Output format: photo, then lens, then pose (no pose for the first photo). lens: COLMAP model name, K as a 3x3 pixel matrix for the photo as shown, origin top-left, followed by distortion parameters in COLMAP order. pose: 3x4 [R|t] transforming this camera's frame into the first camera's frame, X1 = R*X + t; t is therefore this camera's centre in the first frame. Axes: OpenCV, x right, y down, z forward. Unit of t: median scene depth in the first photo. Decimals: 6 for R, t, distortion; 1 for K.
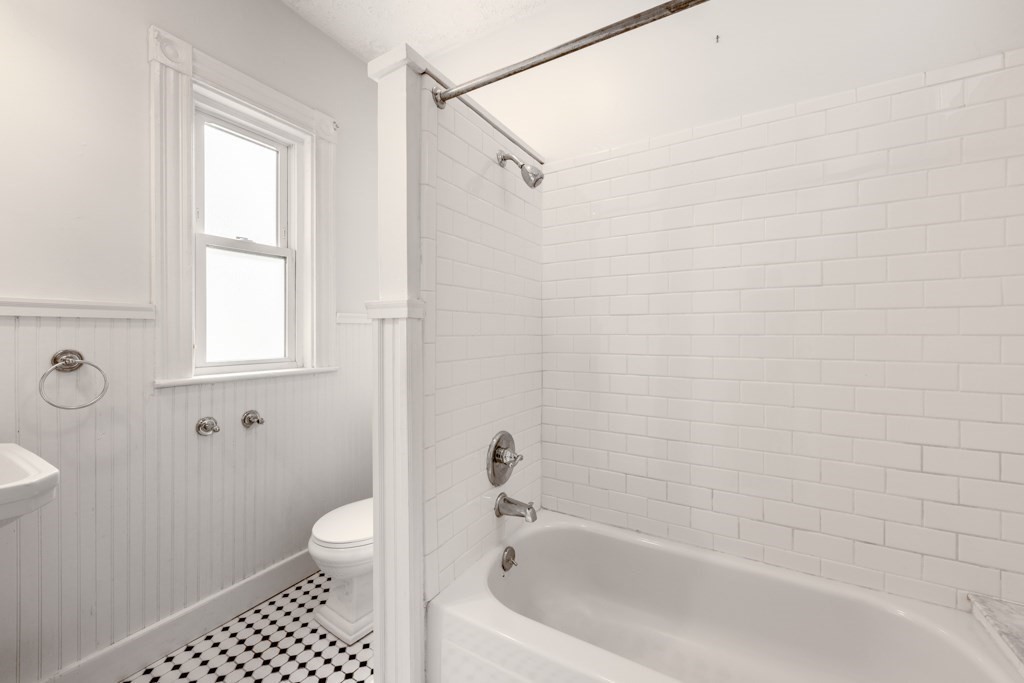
lens RADIAL K [[409.0, 0, 512.5], [0, 409.0, 331.9], [0, 0, 1]] dist [0.006738, -0.000635]
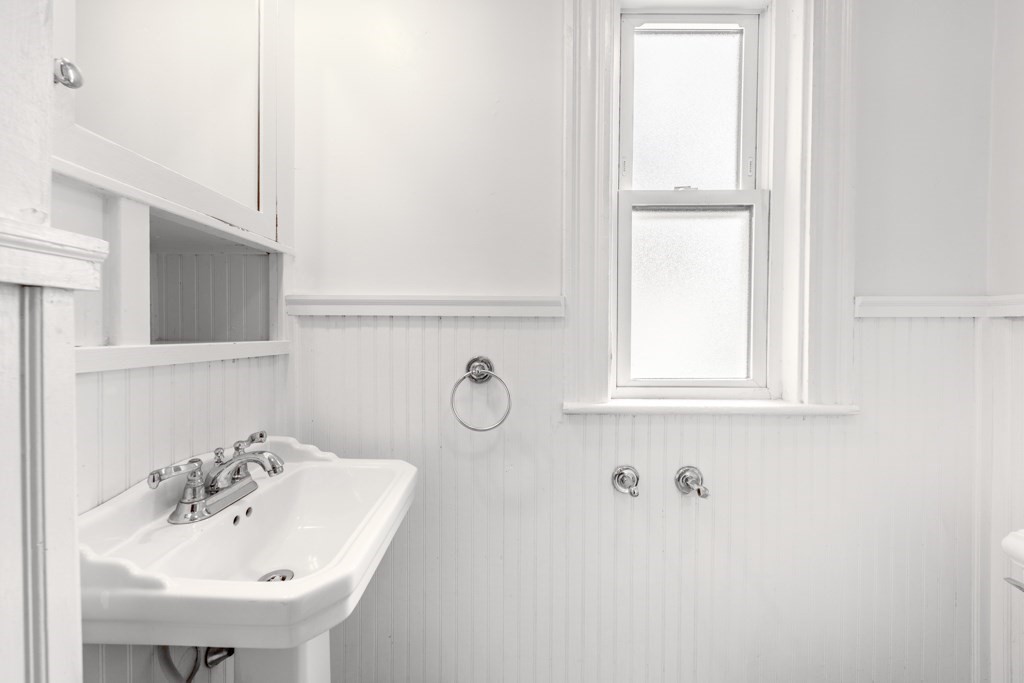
lens RADIAL K [[409.0, 0, 512.2], [0, 409.0, 335.4], [0, 0, 1]] dist [0.006738, -0.000635]
pose [[0.505499, 0.011934, -0.862745, -0.264673], [-0.004228, 0.999927, 0.011354, -0.005787], [0.862817, -0.002092, 0.505512, 0.493855]]
